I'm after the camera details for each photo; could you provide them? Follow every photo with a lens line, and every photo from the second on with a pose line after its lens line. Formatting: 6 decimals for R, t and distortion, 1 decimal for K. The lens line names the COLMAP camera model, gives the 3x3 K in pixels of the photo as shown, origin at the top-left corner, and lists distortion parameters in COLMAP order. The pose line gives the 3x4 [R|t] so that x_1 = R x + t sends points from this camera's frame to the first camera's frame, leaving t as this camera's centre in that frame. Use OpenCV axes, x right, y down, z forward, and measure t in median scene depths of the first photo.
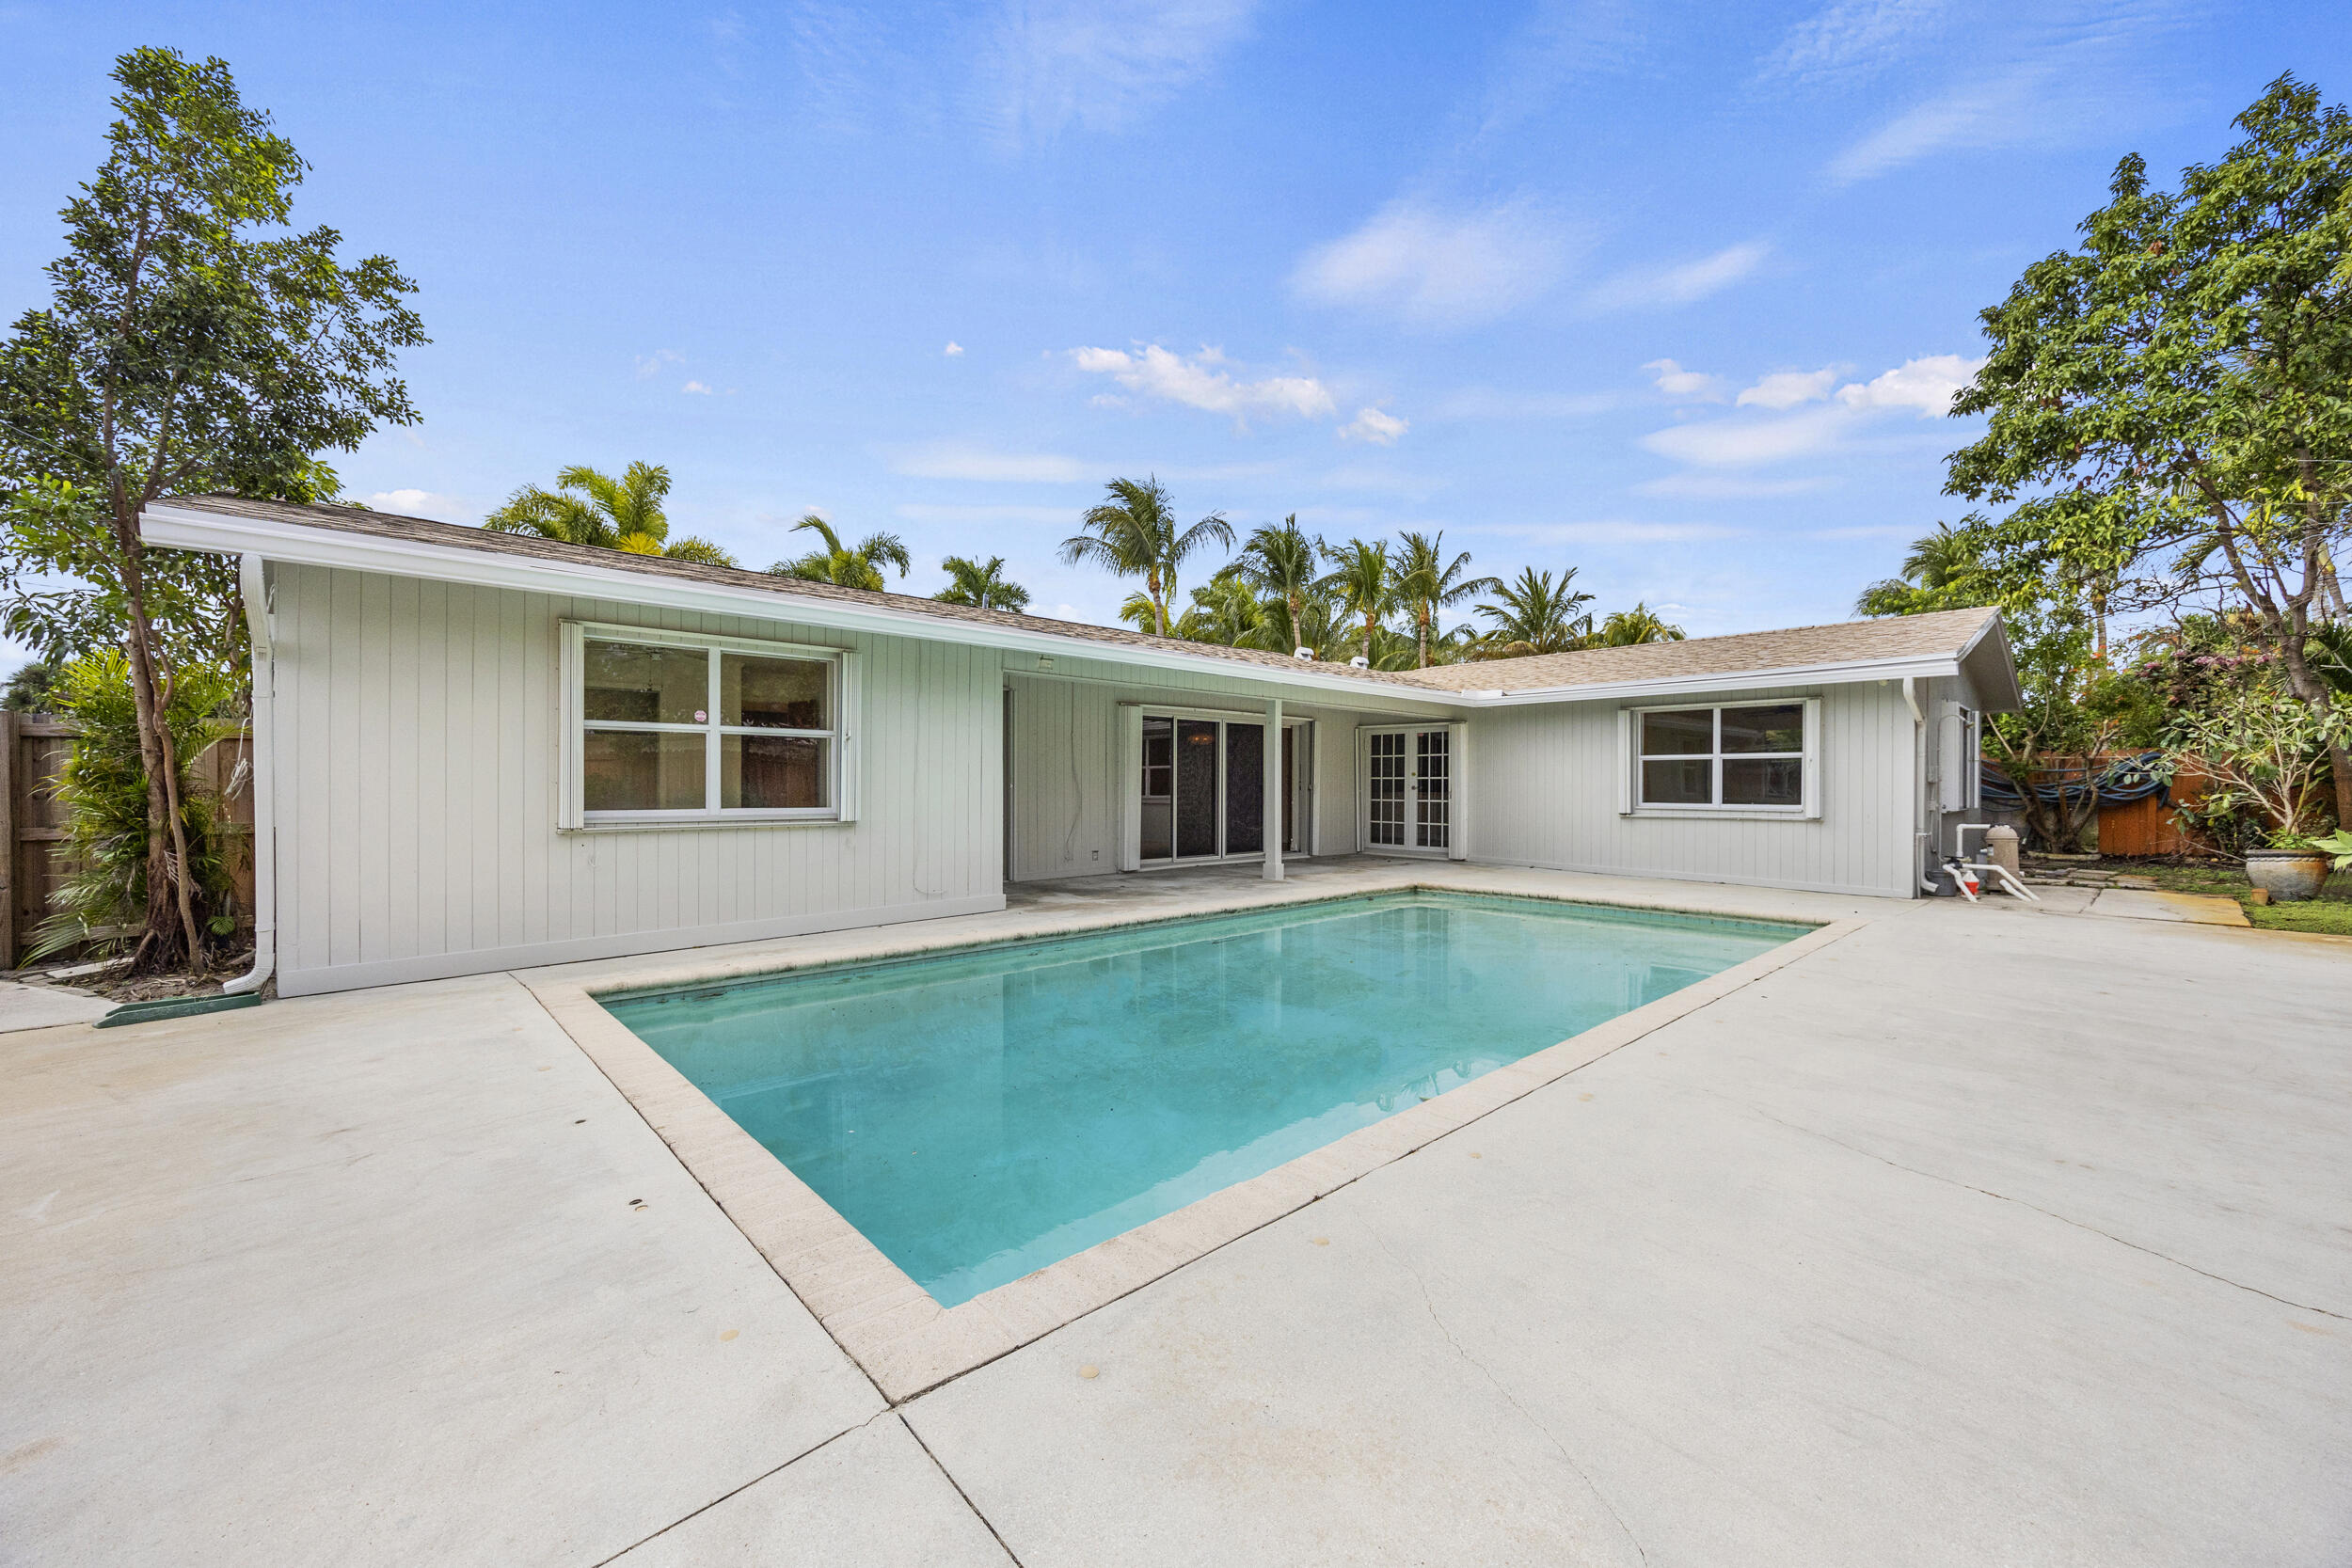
lens RADIAL K [[887.3, 0, 1172.0], [0, 887.3, 795.3], [0, 0, 1]] dist [-0.000554, 0.000267]
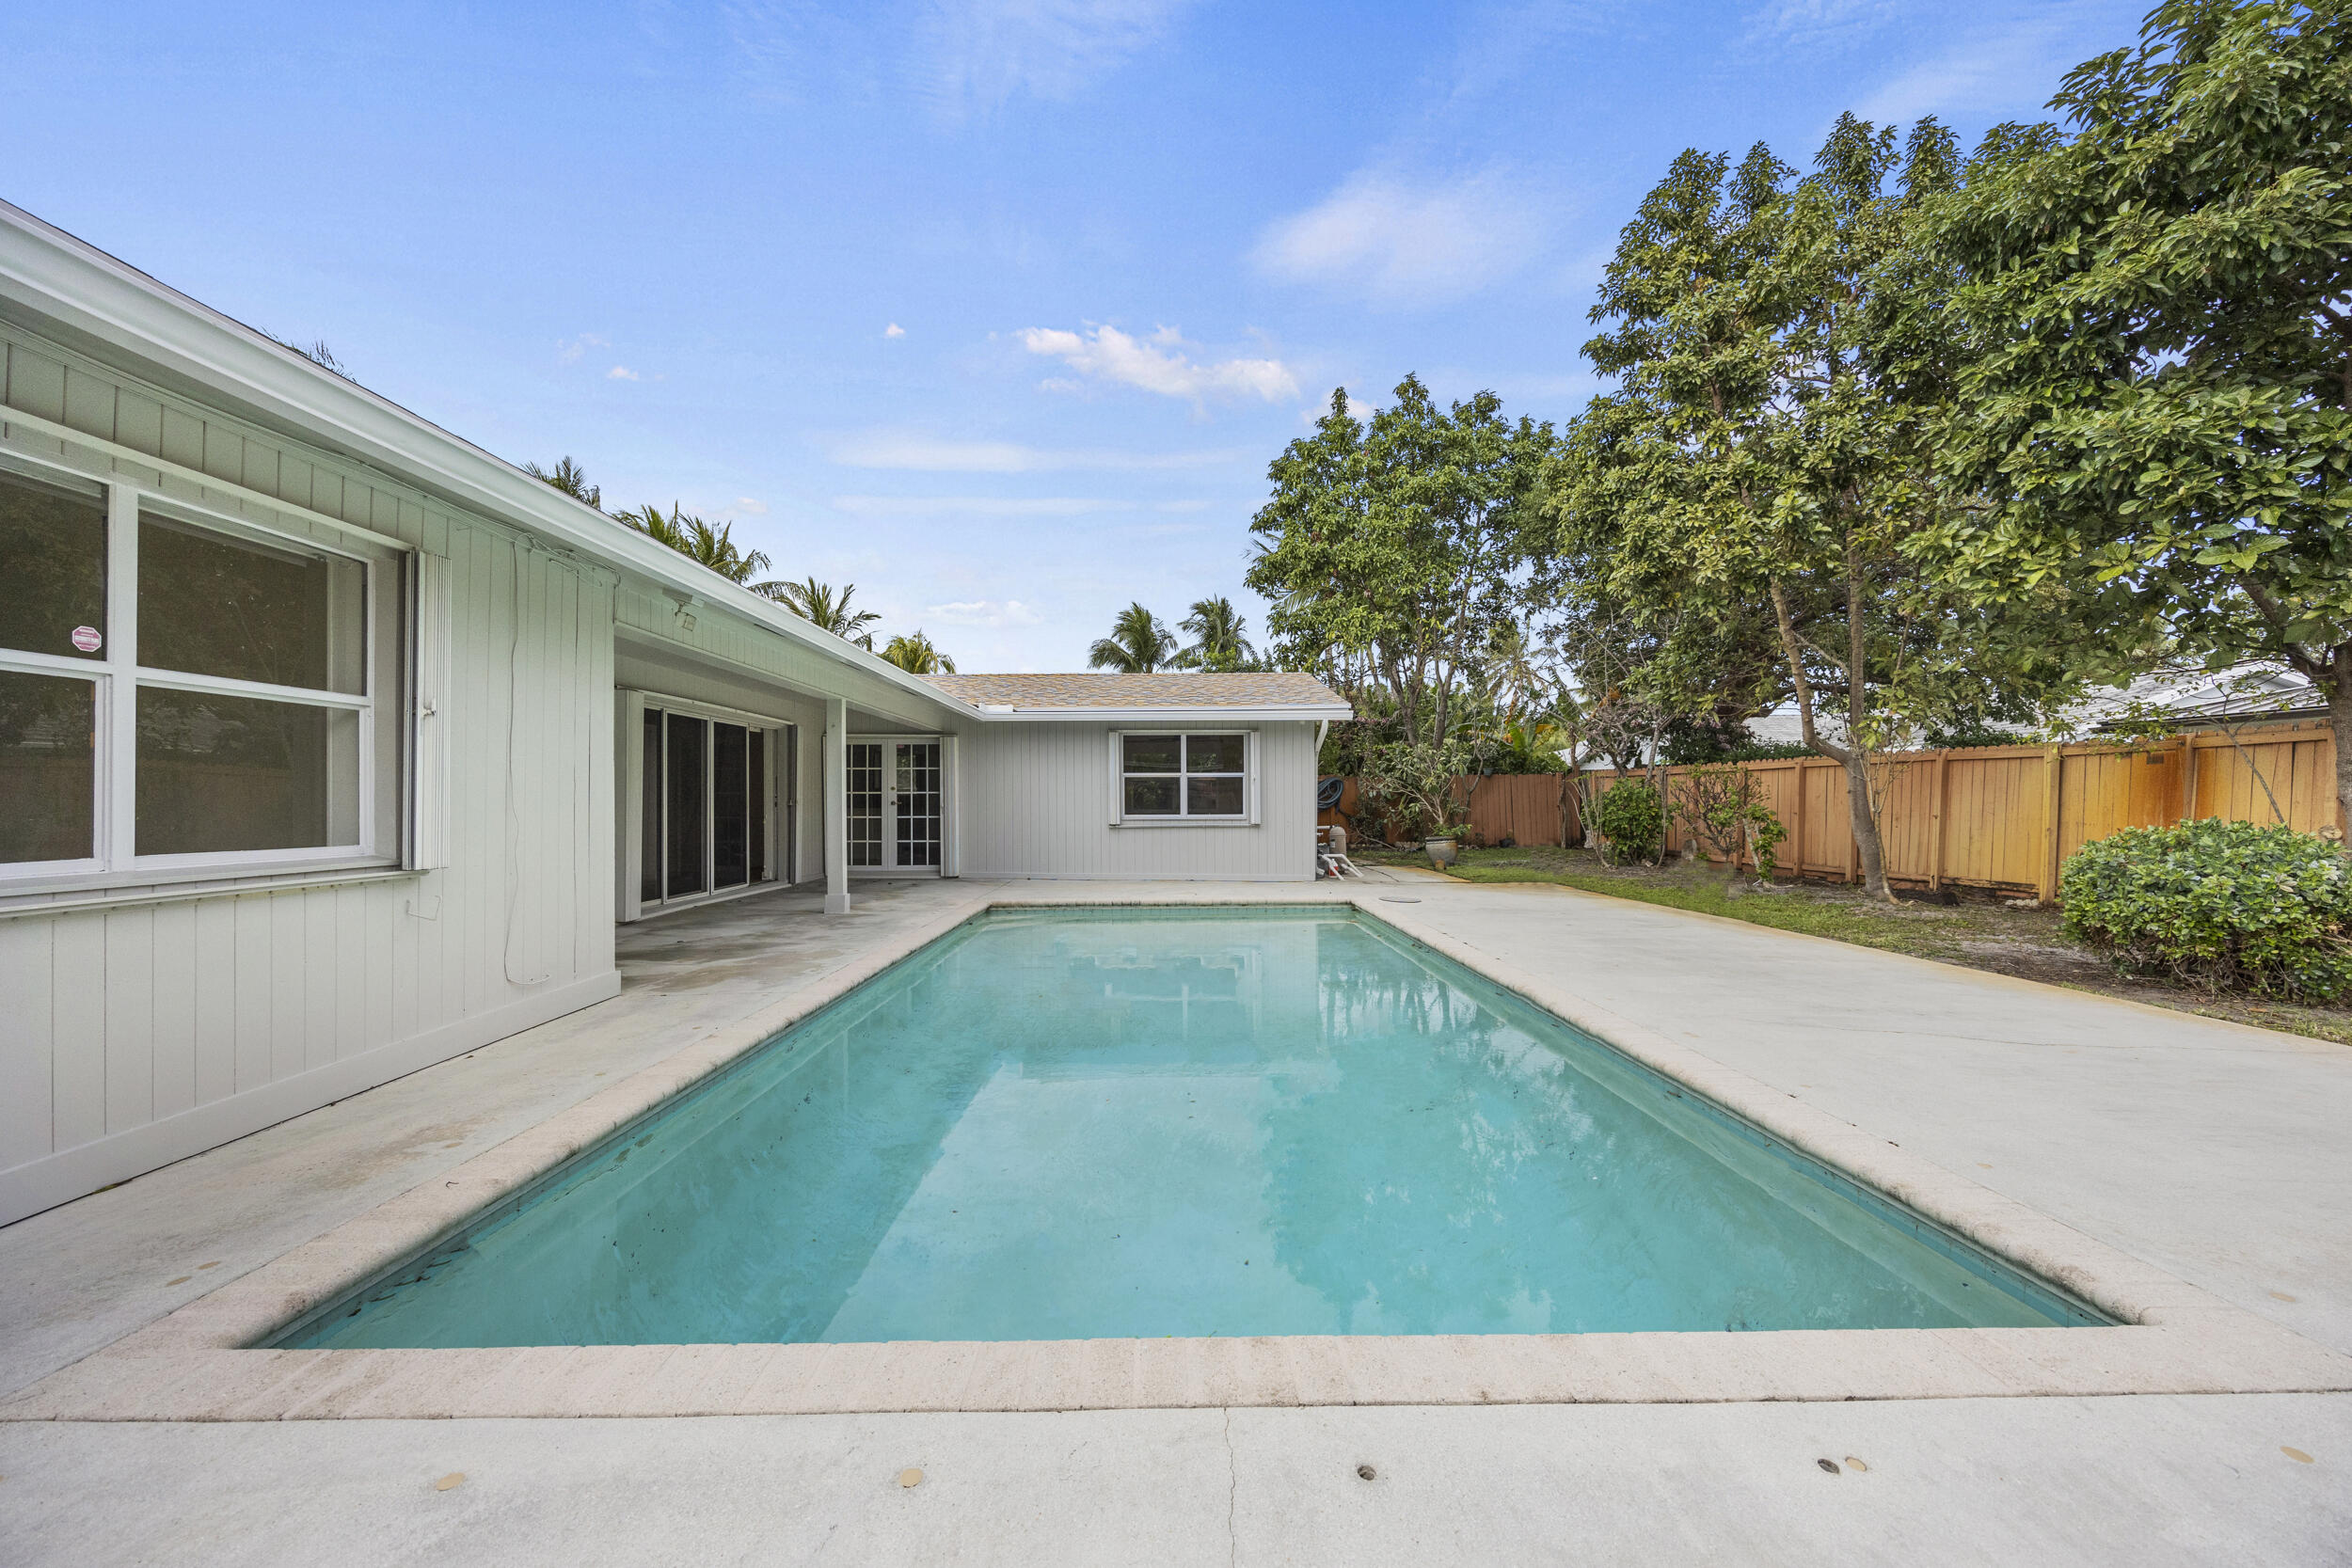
lens RADIAL K [[898.5, 0, 1167.5], [0, 898.5, 806.7], [0, 0, 1]] dist [-0.003084, 0.000103]
pose [[0.670852, -0.009270, 0.741533, -0.299508], [0.013427, 0.999910, 0.000352, -0.001864], [-0.741470, 0.009721, 0.670916, 0.200101]]
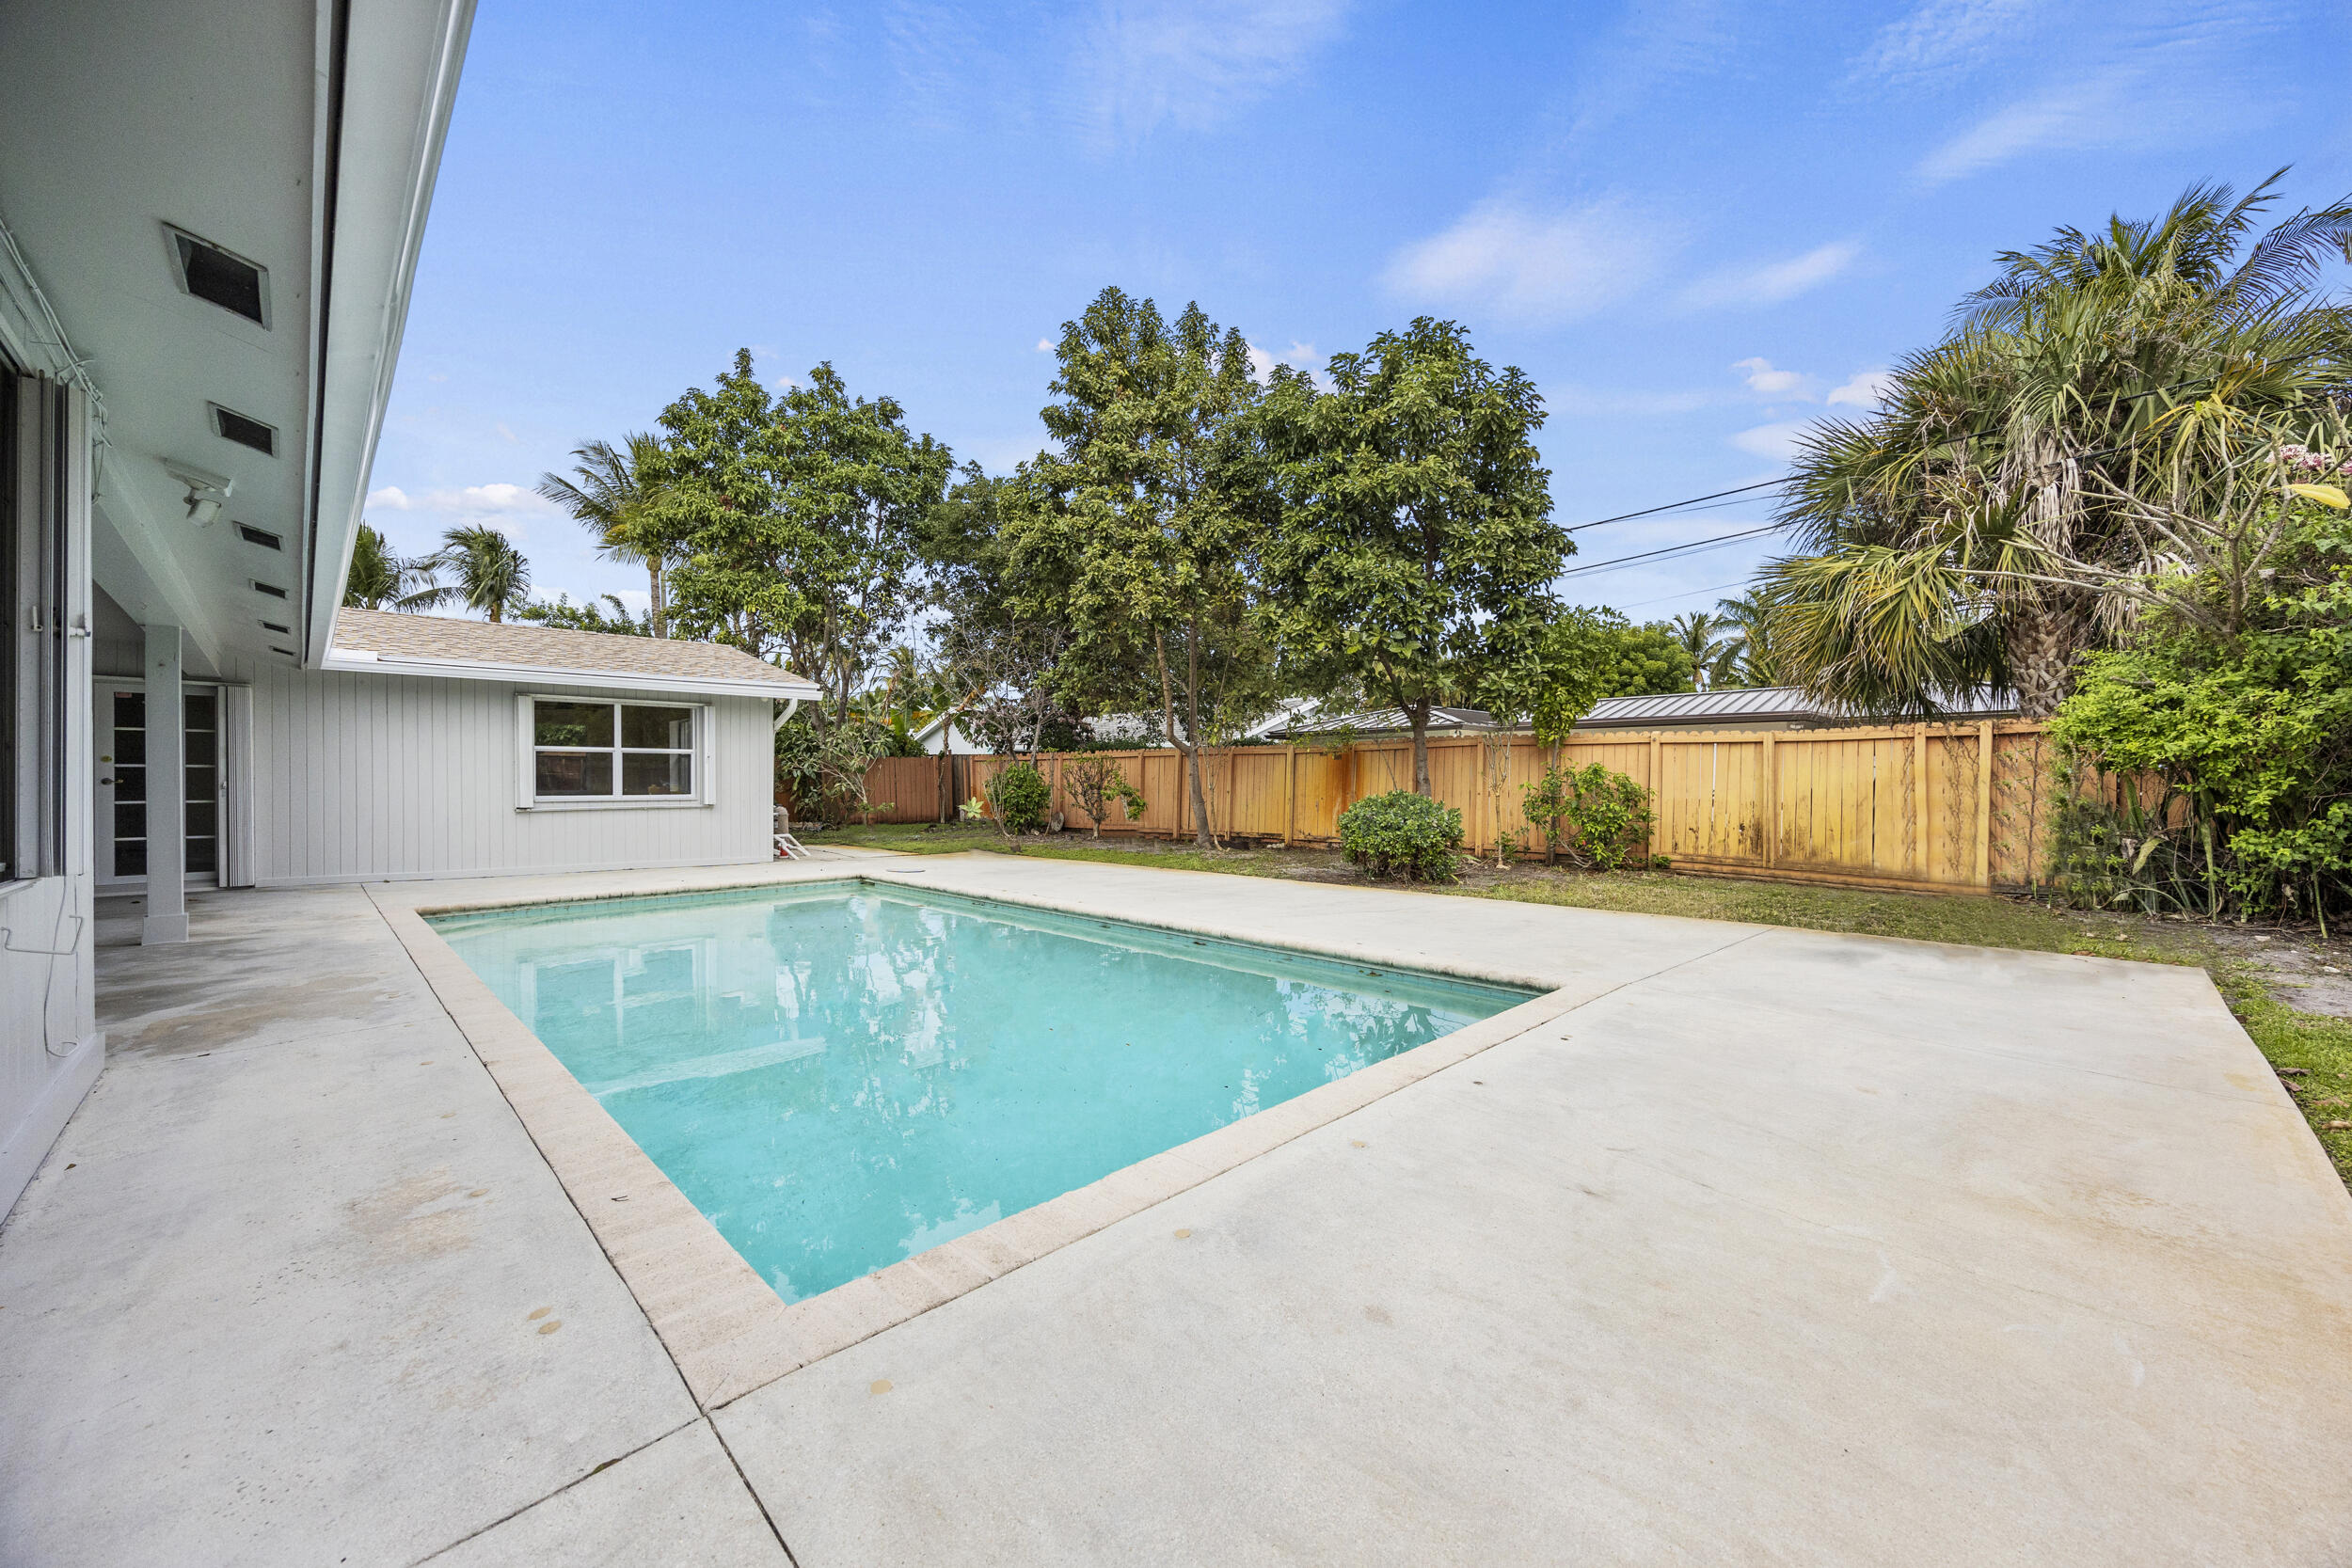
lens RADIAL K [[895.6, 0, 1179.1], [0, 895.6, 784.9], [0, 0, 1]] dist [-0.002159, 0.000001]
pose [[-0.040622, -0.006209, 0.999155, -0.466784], [0.012509, 0.999899, 0.006722, -0.001244], [-0.999096, 0.012771, -0.040541, 0.377647]]
